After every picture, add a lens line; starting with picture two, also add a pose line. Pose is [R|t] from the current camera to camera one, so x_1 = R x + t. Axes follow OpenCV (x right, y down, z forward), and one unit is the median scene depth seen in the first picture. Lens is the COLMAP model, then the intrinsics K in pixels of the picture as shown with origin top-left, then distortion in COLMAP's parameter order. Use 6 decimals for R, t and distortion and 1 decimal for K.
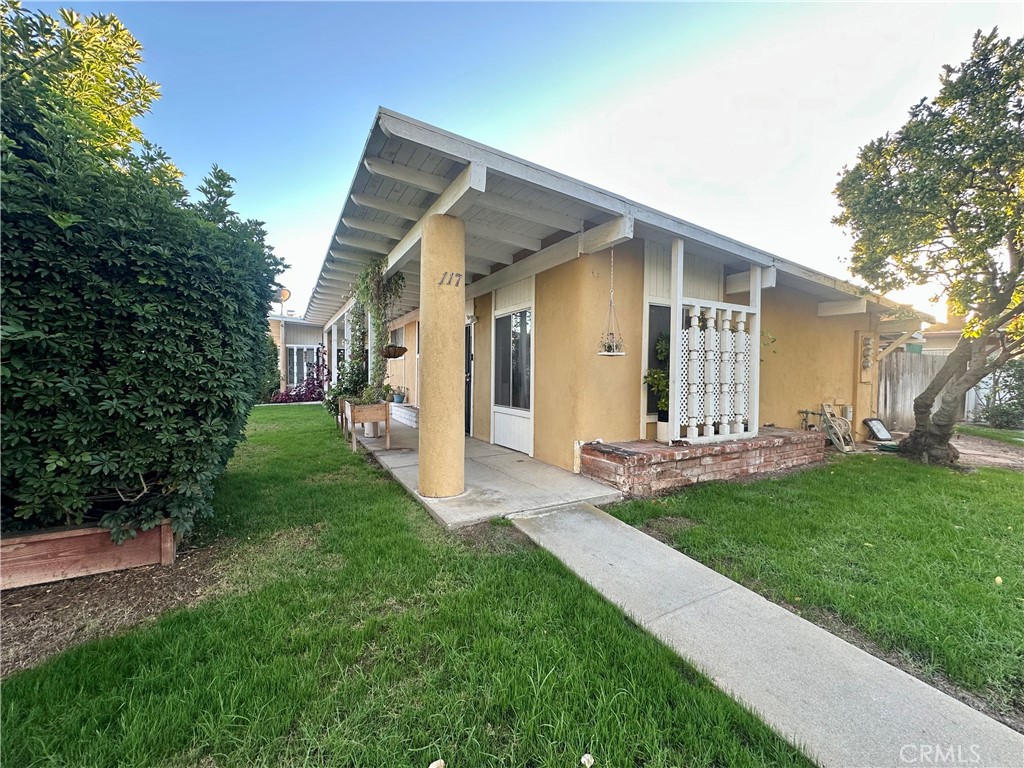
lens RADIAL K [[414.5, 0, 512.0], [0, 414.5, 384.0], [0, 0, 1]] dist [0.001813, 0.000163]
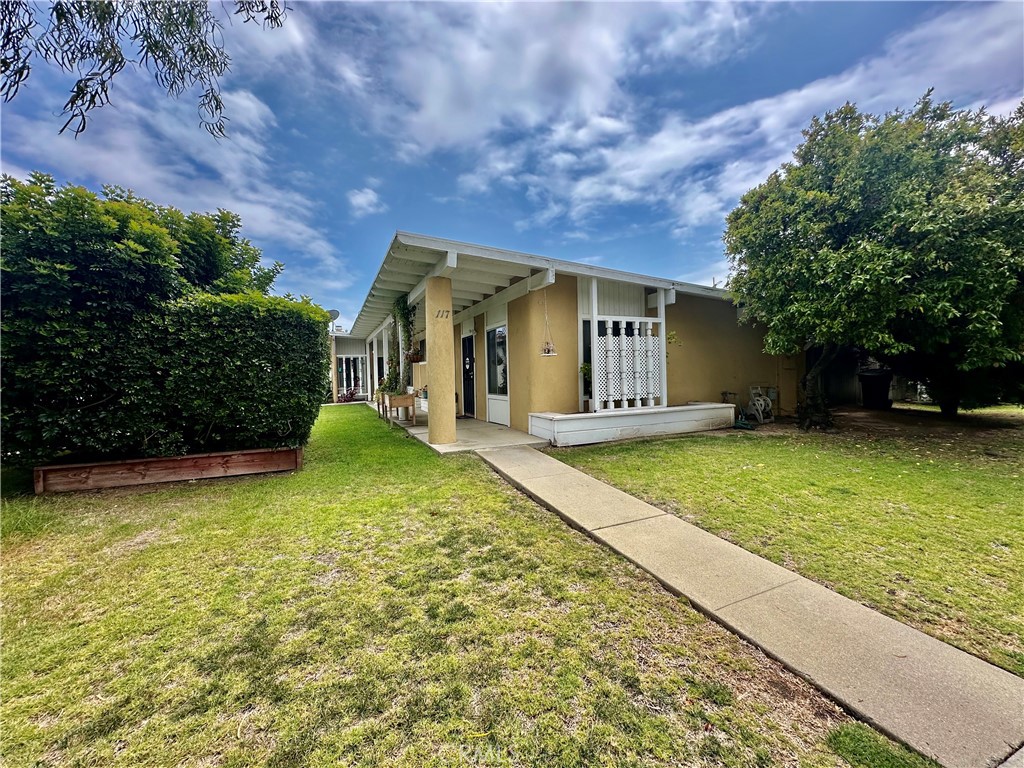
lens RADIAL K [[407.3, 0, 512.0], [0, 407.3, 384.0], [0, 0, 1]] dist [-0.000777, -0.000044]
pose [[0.996330, -0.030836, -0.079853, 0.182626], [0.030526, 0.999521, -0.005099, 0.033296], [0.079972, 0.002643, 0.996794, -0.445948]]
